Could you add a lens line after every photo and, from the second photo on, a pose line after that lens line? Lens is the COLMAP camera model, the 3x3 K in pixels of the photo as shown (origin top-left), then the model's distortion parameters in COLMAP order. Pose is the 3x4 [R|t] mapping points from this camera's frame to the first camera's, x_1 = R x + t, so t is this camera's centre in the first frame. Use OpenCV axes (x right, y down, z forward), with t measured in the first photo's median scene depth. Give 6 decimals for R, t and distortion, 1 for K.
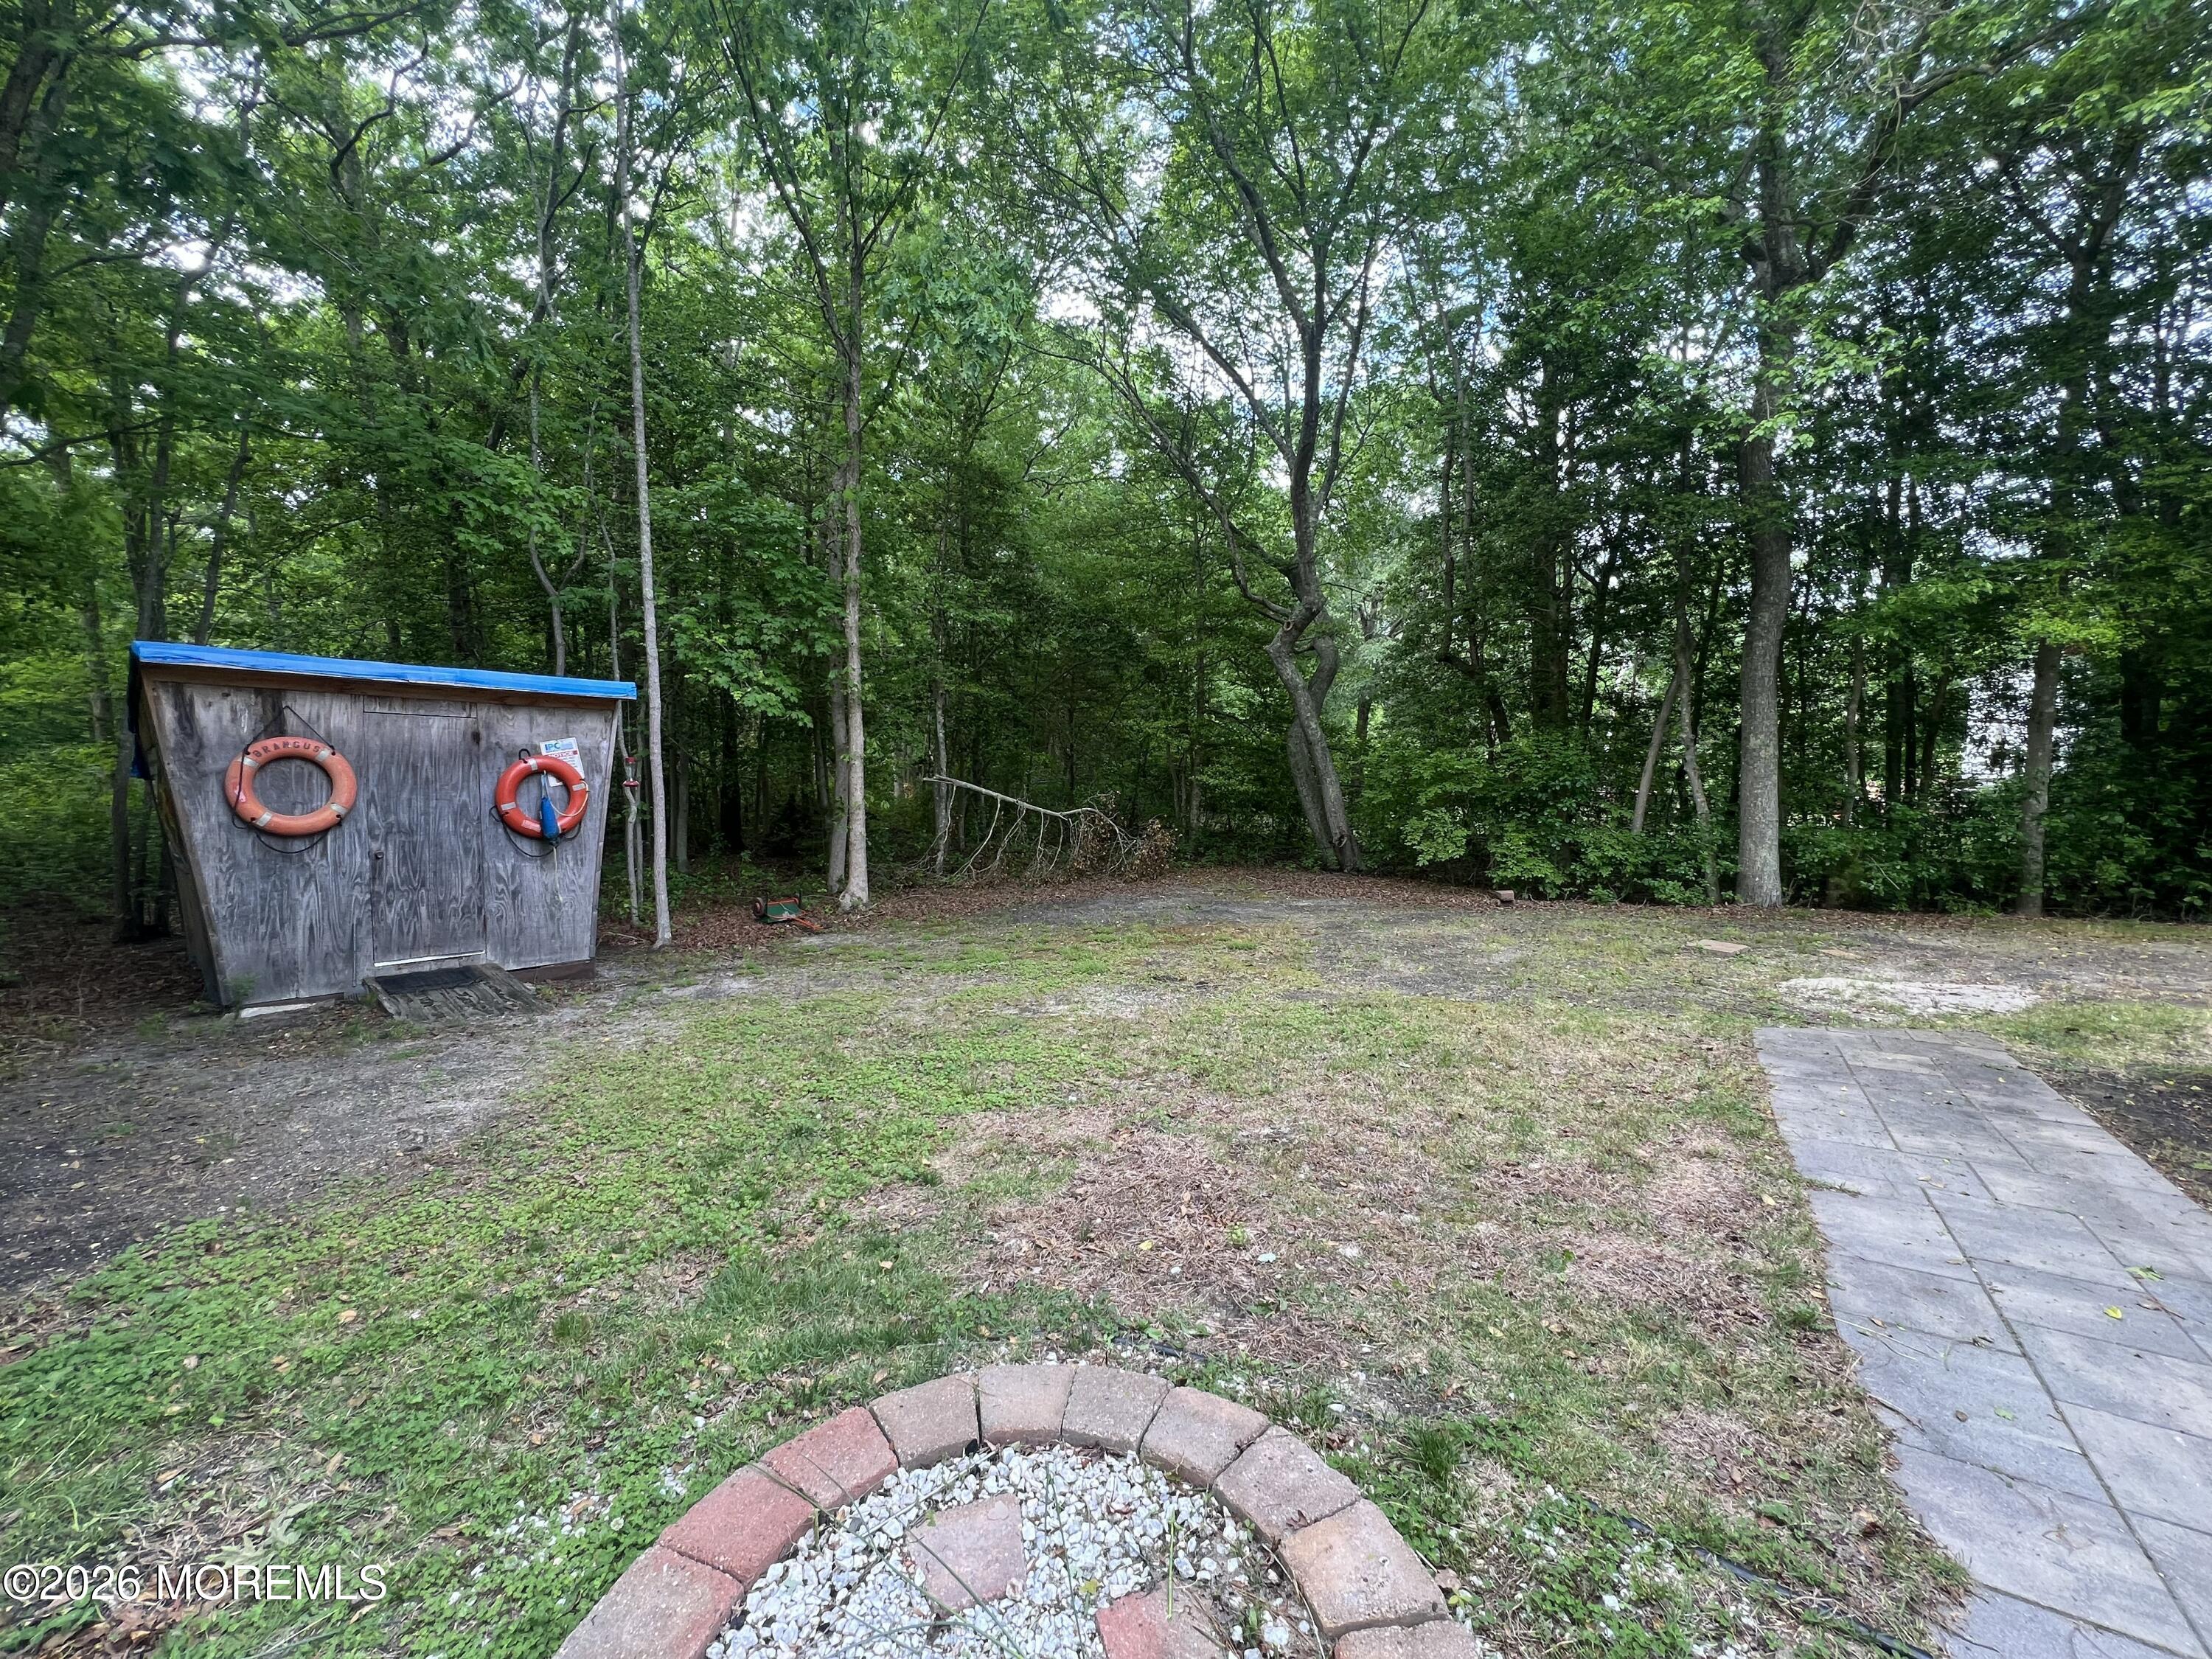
lens RADIAL K [[878.1, 0, 1102.8], [0, 878.1, 820.3], [0, 0, 1]] dist [-0.001627, 0.000403]
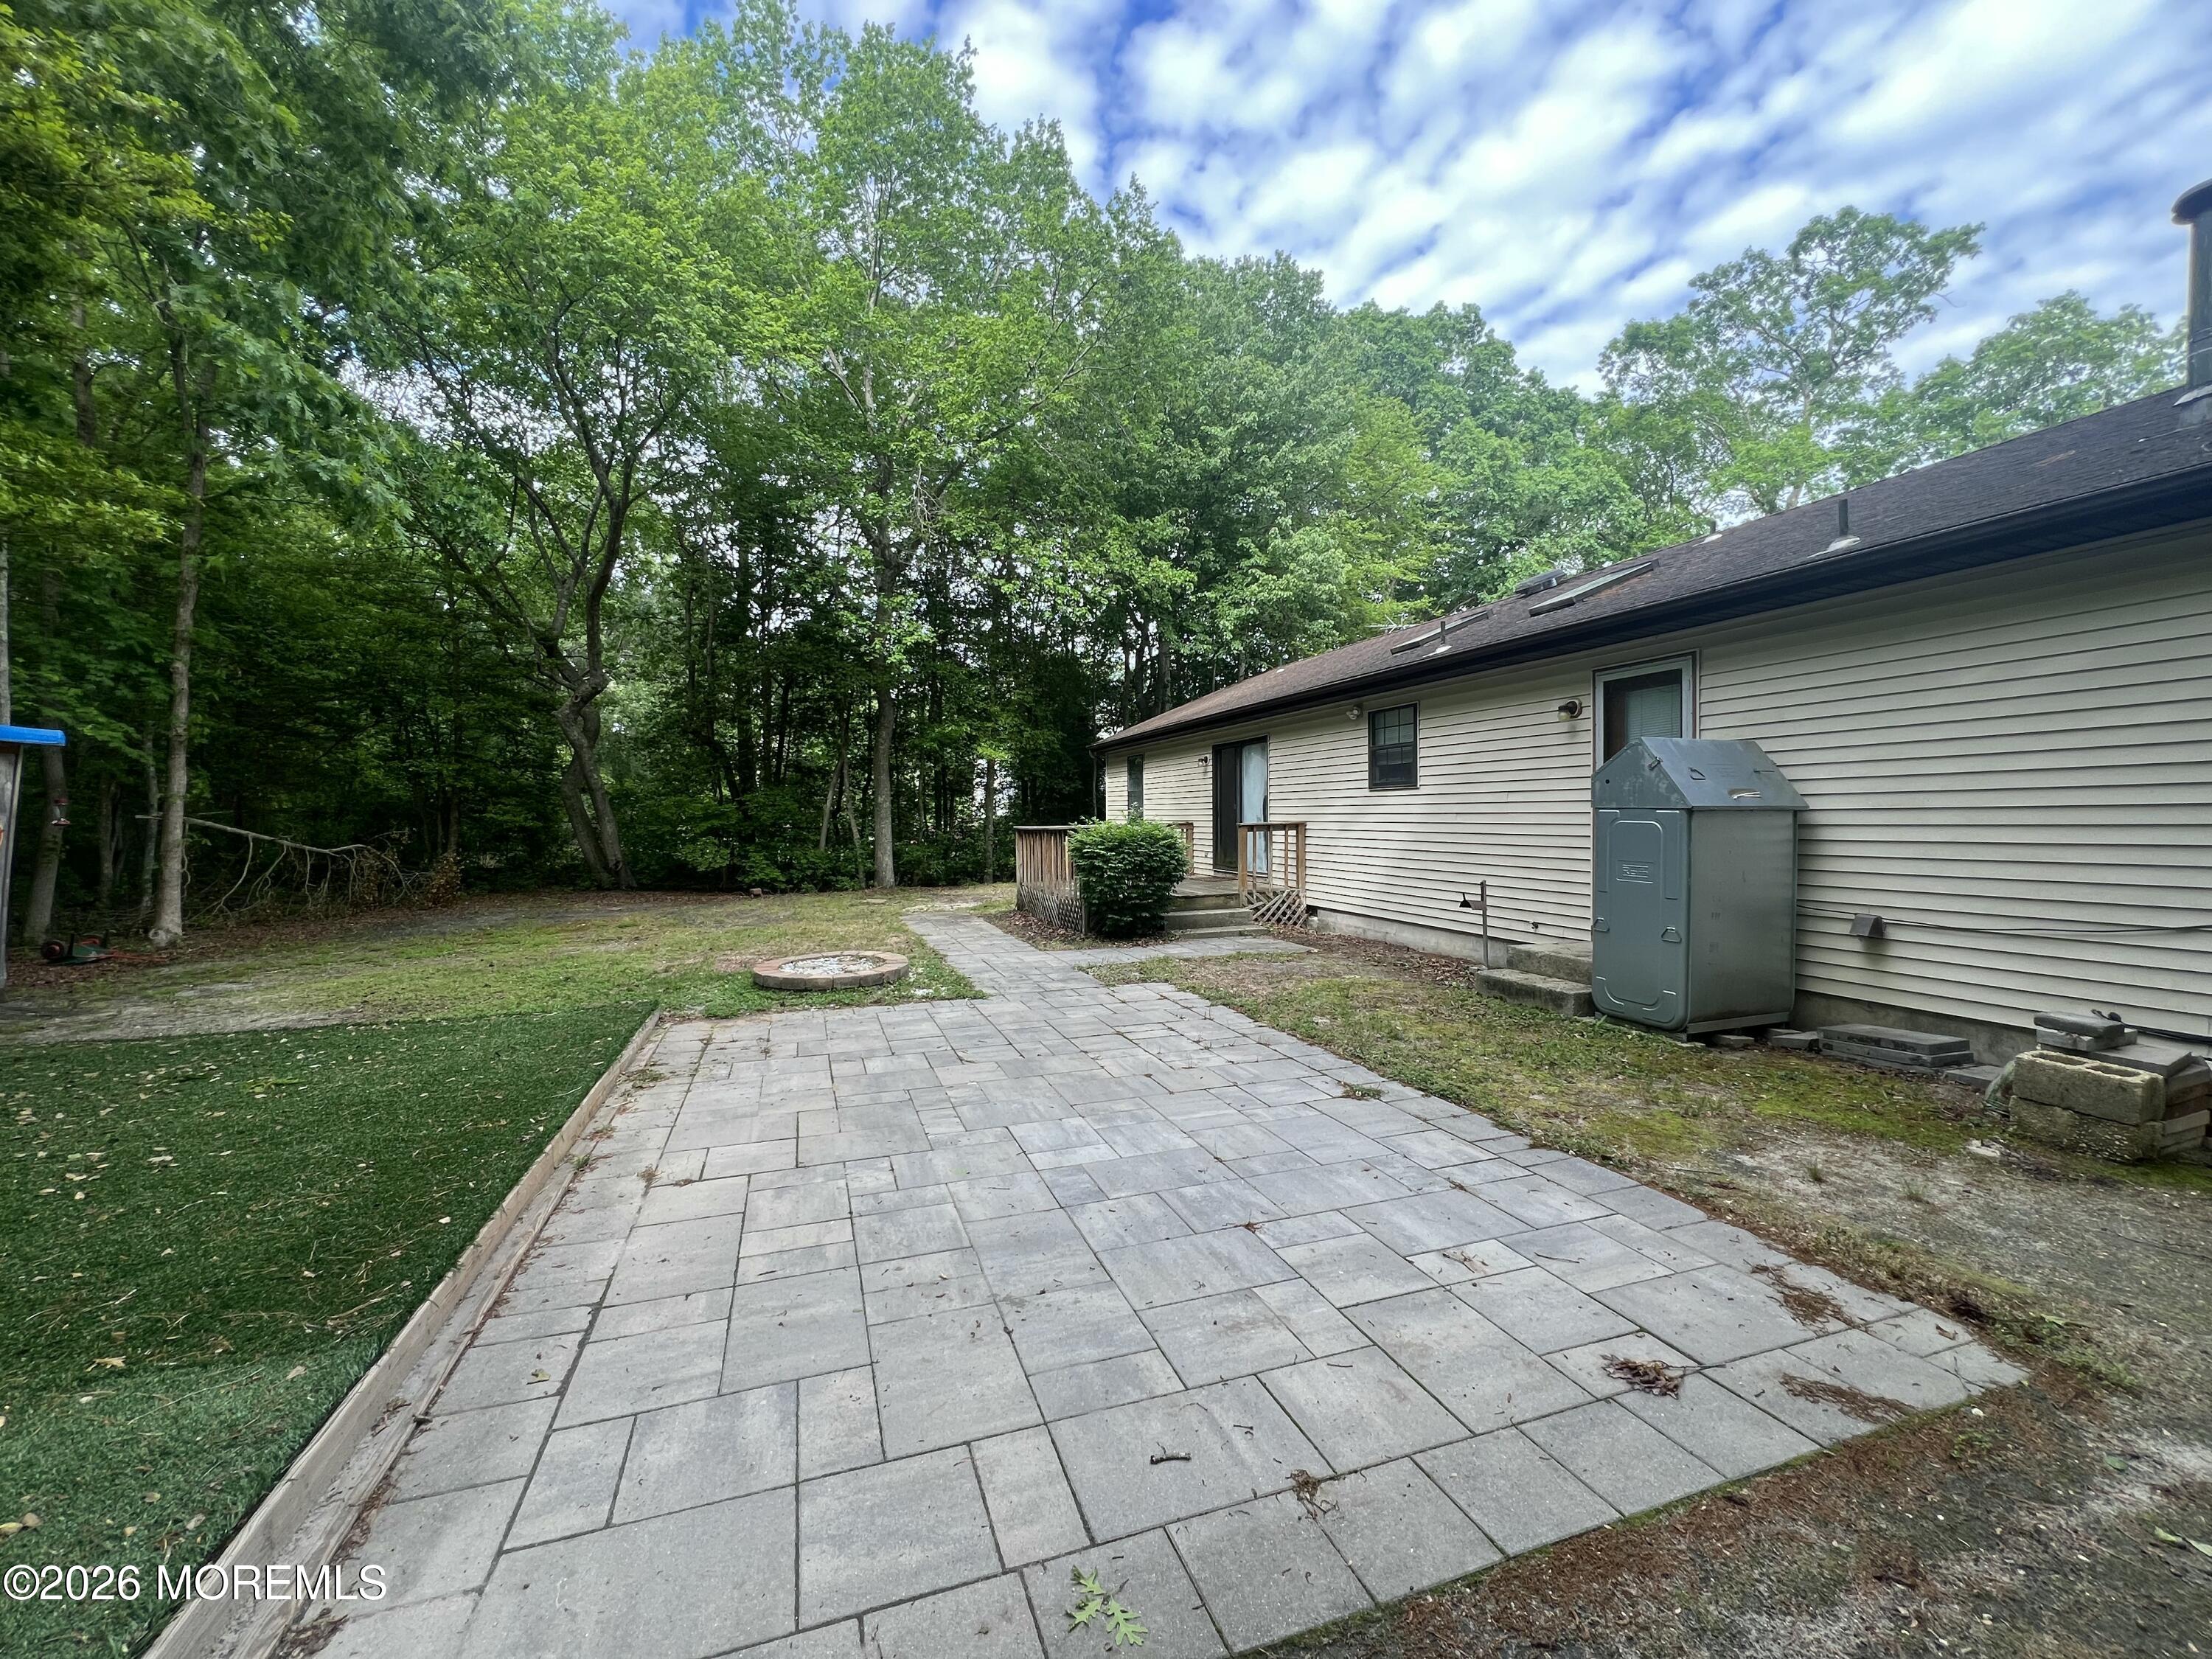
lens RADIAL K [[878.1, 0, 1092.8], [0, 878.1, 835.2], [0, 0, 1]] dist [-0.001627, 0.000403]
pose [[0.617777, -0.013276, 0.786241, -0.438050], [0.031895, 0.999458, -0.008184, 0.017125], [-0.785706, 0.030133, 0.617865, -0.494534]]
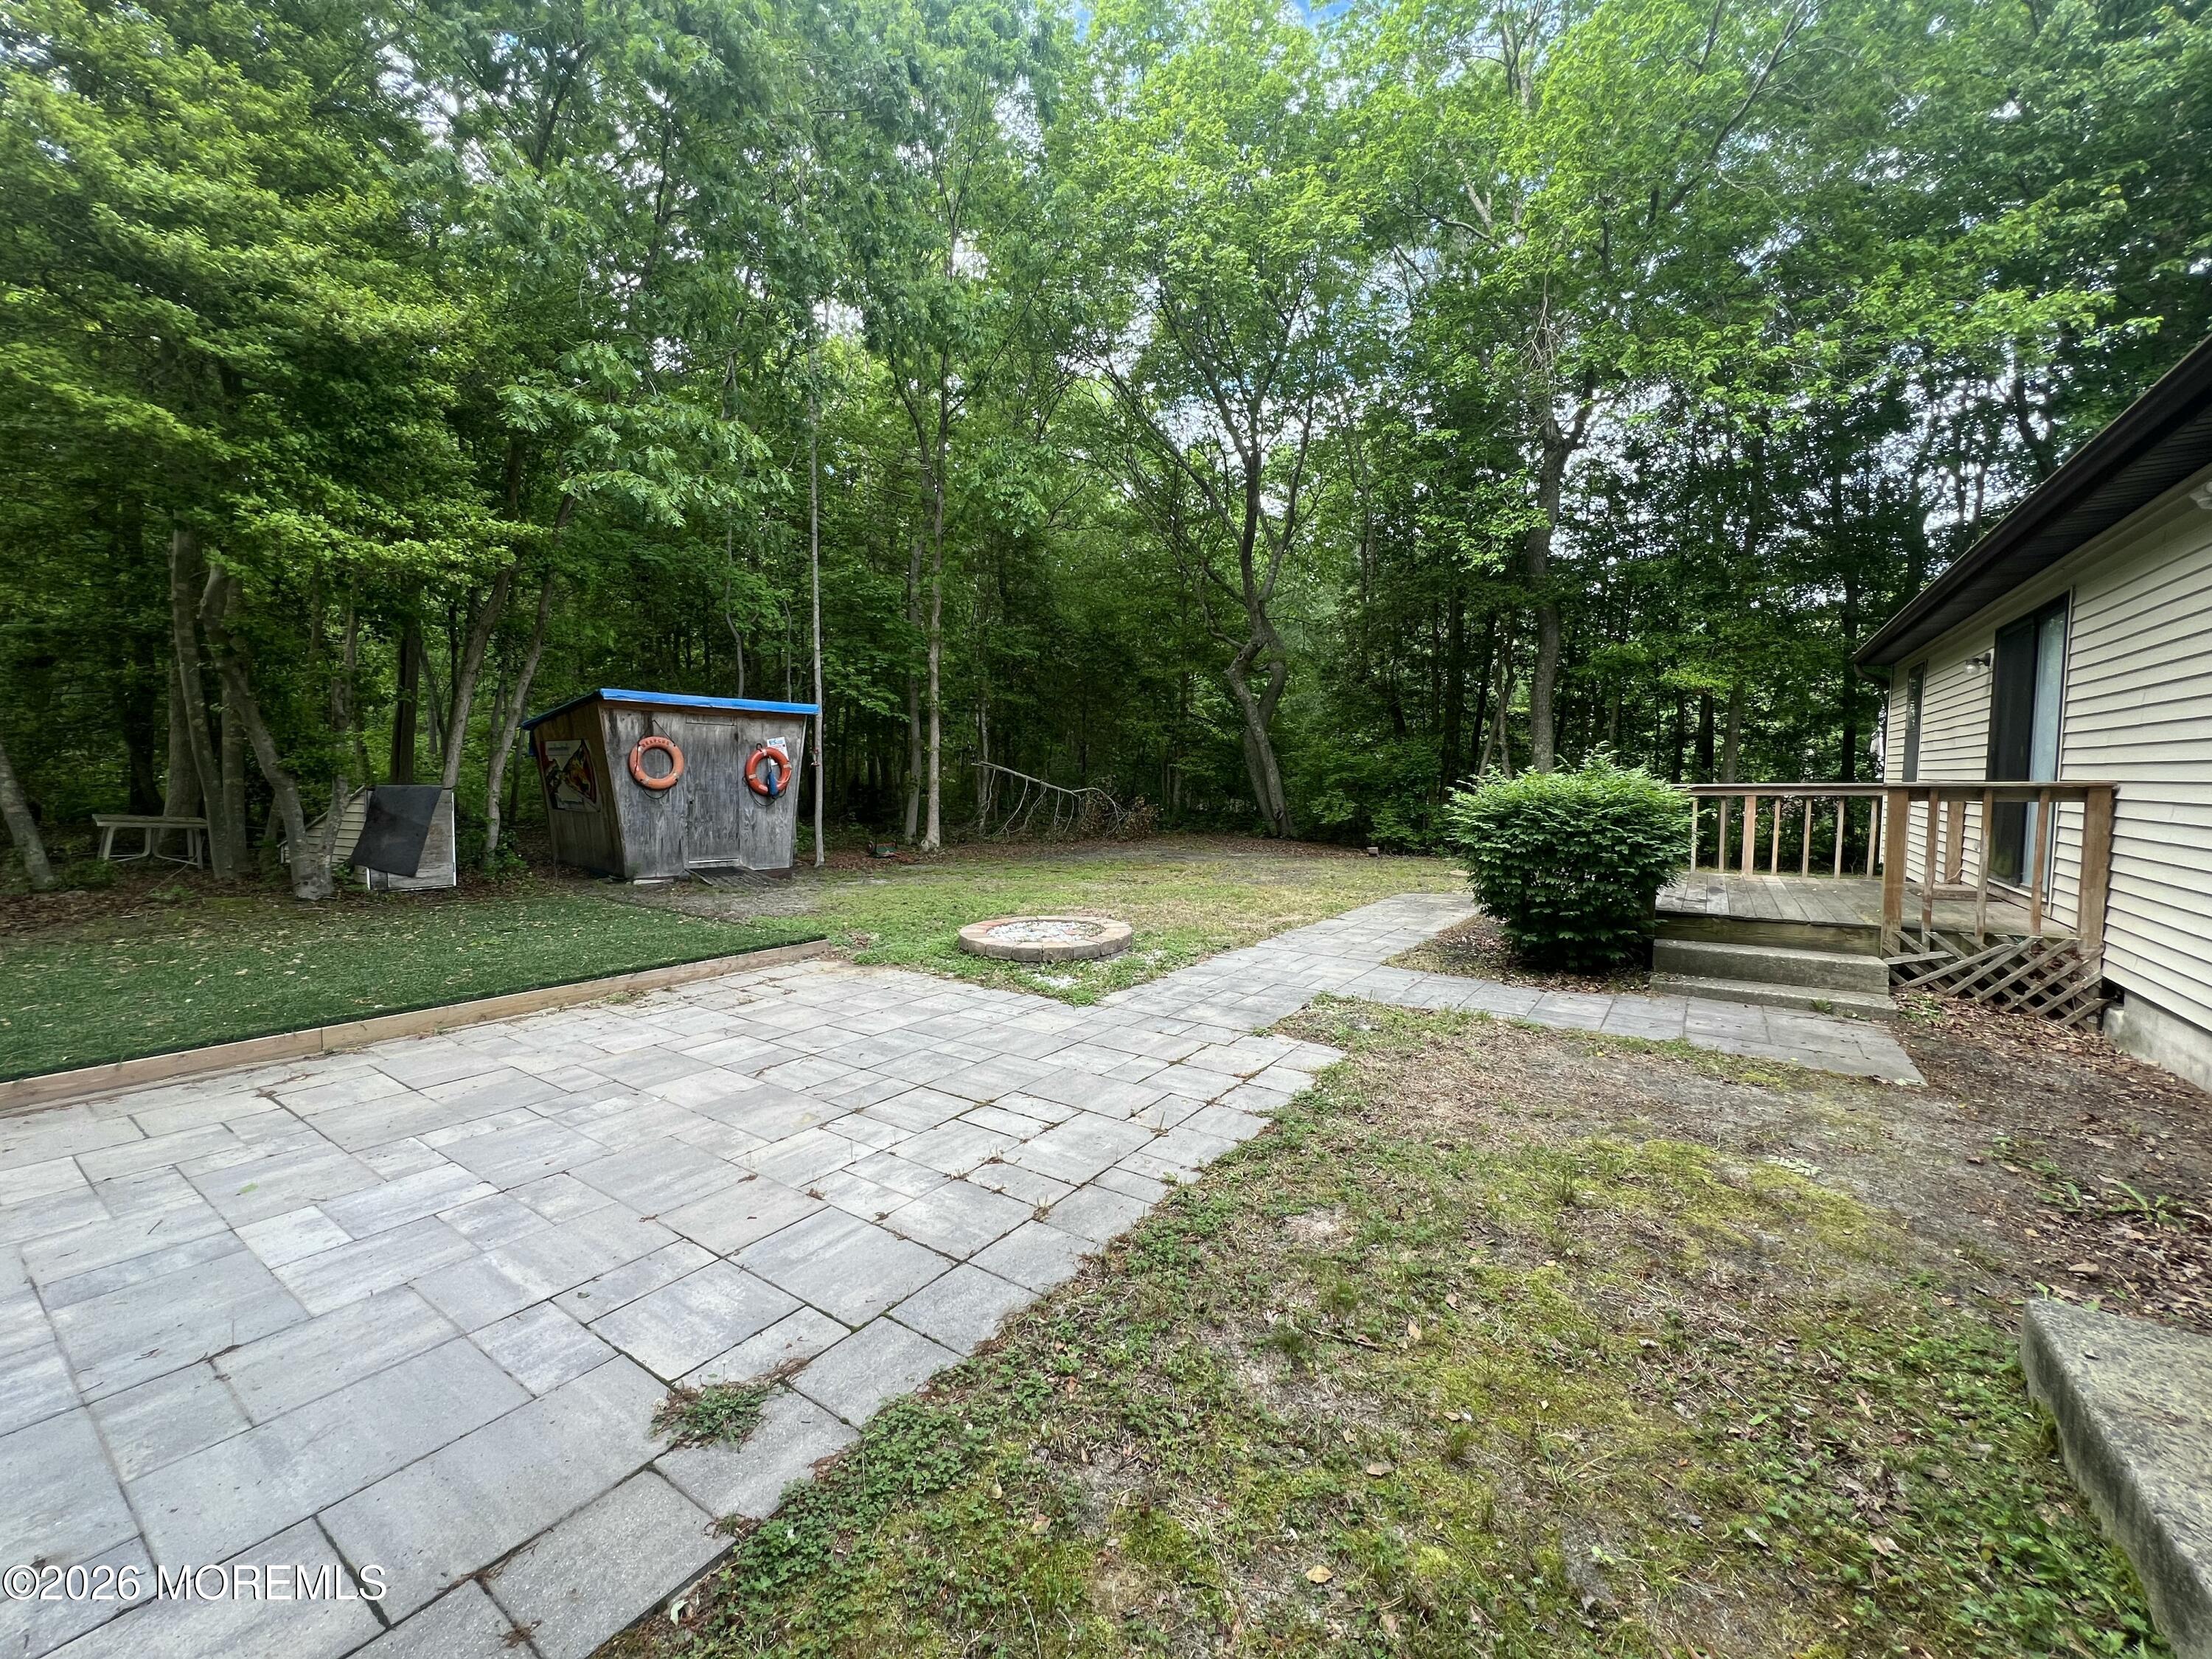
lens RADIAL K [[878.1, 0, 1104.2], [0, 878.1, 830.3], [0, 0, 1]] dist [-0.001627, 0.000403]
pose [[0.999672, 0.018231, -0.017964, 0.037493], [-0.017747, 0.999484, 0.026756, 0.021926], [0.018442, -0.026429, 0.999481, -0.498930]]
